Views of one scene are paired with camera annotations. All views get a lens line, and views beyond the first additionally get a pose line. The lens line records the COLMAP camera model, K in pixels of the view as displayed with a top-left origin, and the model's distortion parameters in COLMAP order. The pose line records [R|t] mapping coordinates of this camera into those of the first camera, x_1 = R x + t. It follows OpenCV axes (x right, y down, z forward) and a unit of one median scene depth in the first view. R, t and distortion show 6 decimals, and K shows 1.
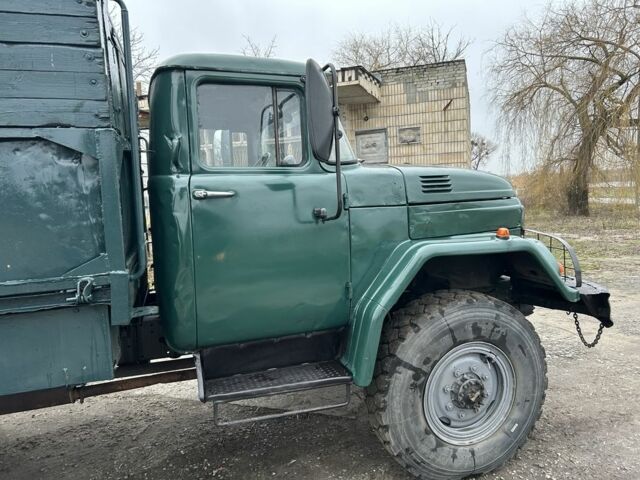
lens RADIAL K [[499.8, 0, 309.8], [0, 499.8, 251.1], [0, 0, 1]] dist [0.008106, -0.009213]
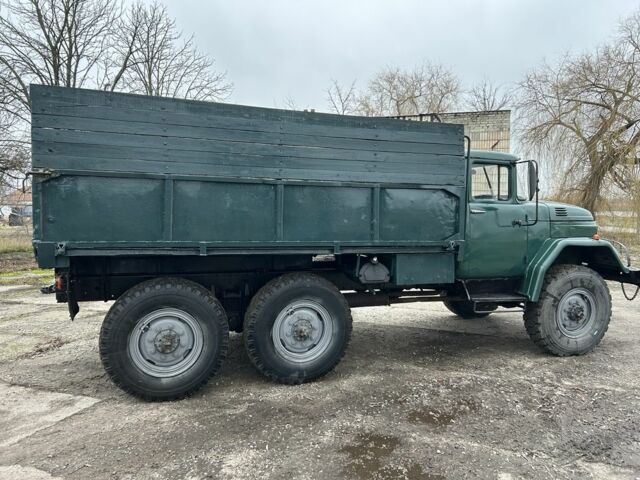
lens RADIAL K [[480.1, 0, 320.0], [0, 480.1, 240.0], [0, 0, 1]] dist [0.031920, -0.028785]
pose [[0.998140, 0.060870, 0.003505, -0.143349], [-0.060675, 0.997306, -0.041229, 0.023676], [-0.006006, 0.040939, 0.999144, -0.189354]]
